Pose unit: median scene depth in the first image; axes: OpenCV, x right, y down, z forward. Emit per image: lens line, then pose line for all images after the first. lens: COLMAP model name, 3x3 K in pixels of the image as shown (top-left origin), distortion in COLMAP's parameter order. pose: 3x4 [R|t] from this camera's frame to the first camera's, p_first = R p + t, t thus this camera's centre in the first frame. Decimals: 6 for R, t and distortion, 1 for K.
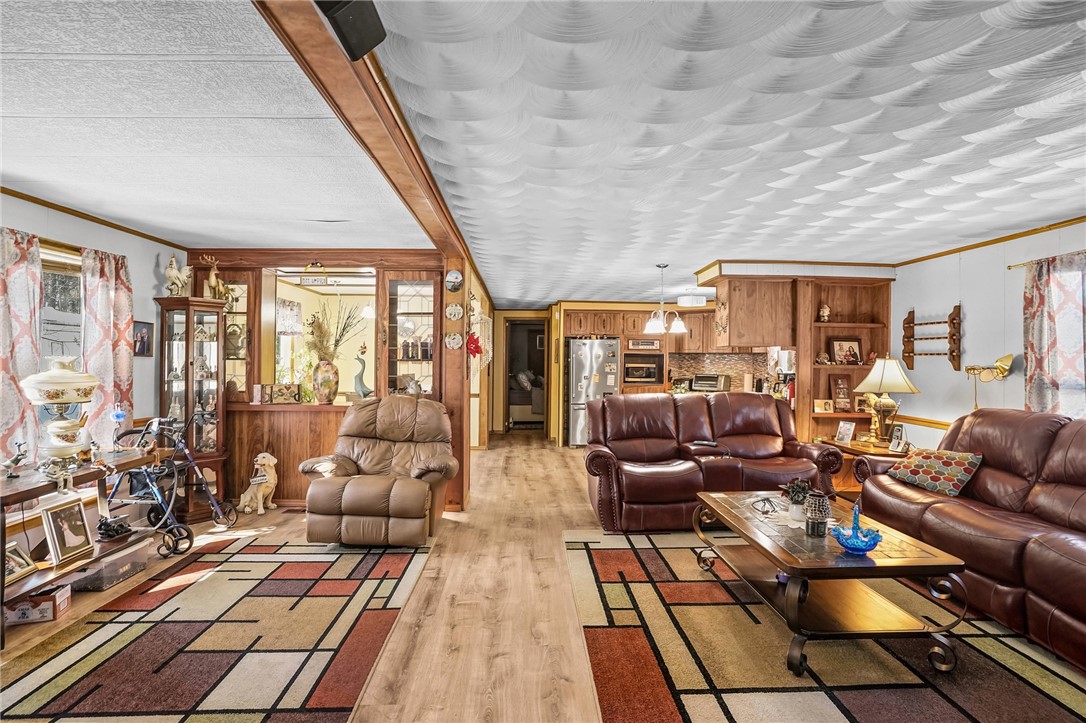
lens RADIAL K [[541.7, 0, 542.7], [0, 541.7, 358.5], [0, 0, 1]] dist [-0.090177, 0.048515]
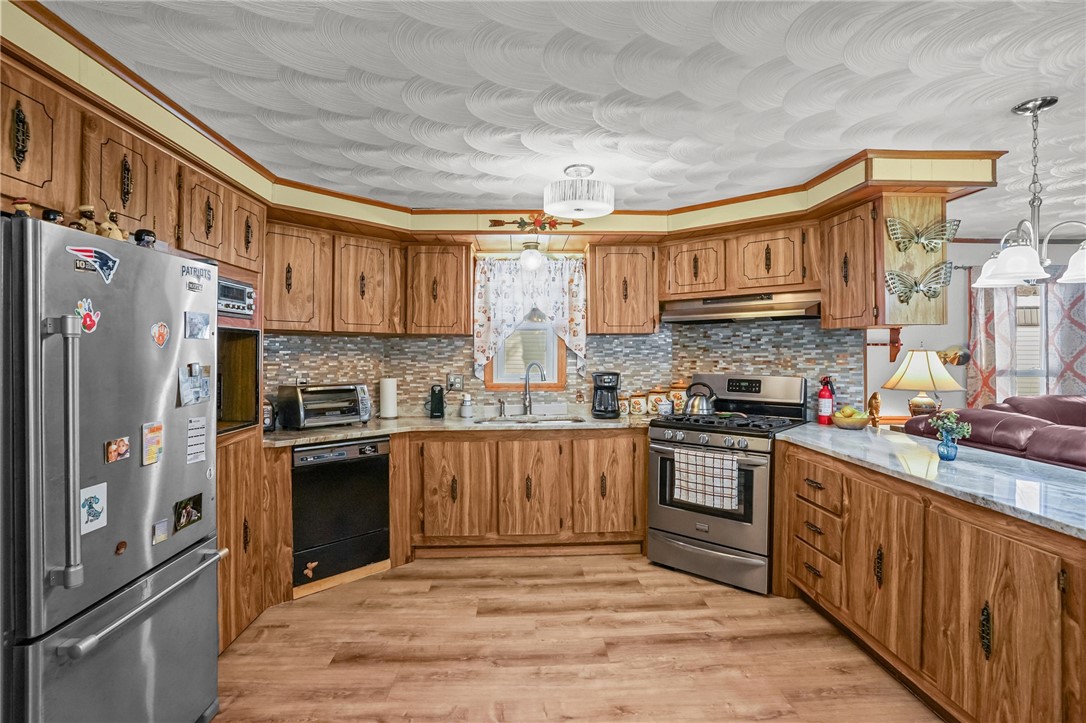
lens RADIAL K [[533.1, 0, 541.2], [0, 533.1, 352.2], [0, 0, 1]] dist [-0.081057, 0.037407]
pose [[0.000518, -0.010541, 0.999944, -0.197402], [-0.006680, 0.999922, 0.010544, -0.000335], [-0.999978, -0.006685, 0.000447, 1.880323]]
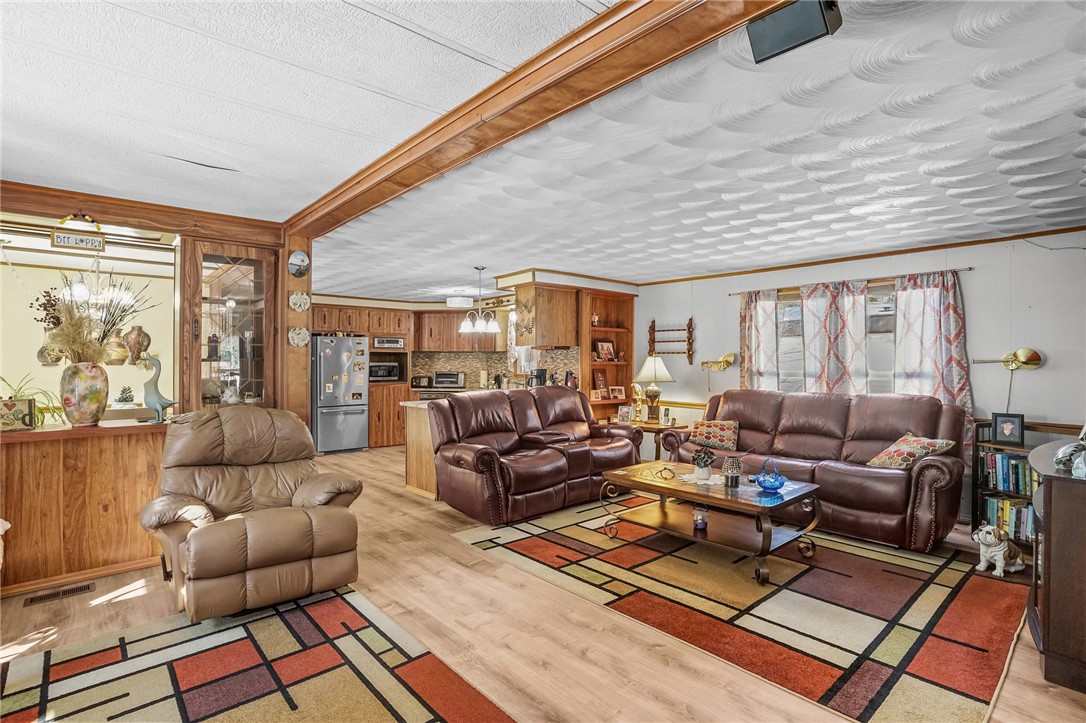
lens RADIAL K [[532.3, 0, 539.9], [0, 532.3, 359.8], [0, 0, 1]] dist [-0.079771, 0.035692]
pose [[0.773817, -0.007431, 0.633366, -0.476398], [0.003741, 0.999967, 0.007161, -0.001416], [-0.633399, -0.003172, 0.773819, 0.177947]]
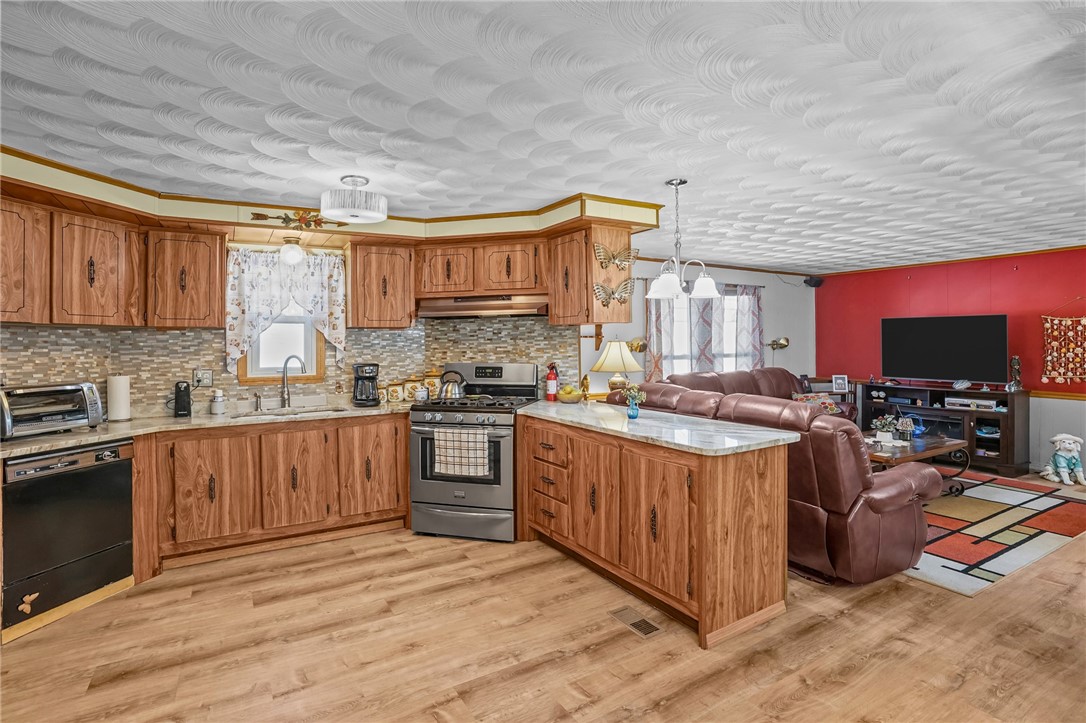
lens RADIAL K [[538.0, 0, 537.8], [0, 538.0, 337.2], [0, 0, 1]] dist [-0.086483, 0.045178]
pose [[-0.471212, 0.001662, 0.882018, -0.304101], [-0.003132, 0.999989, -0.003557, -0.002942], [-0.882014, -0.004438, -0.471202, 1.960482]]
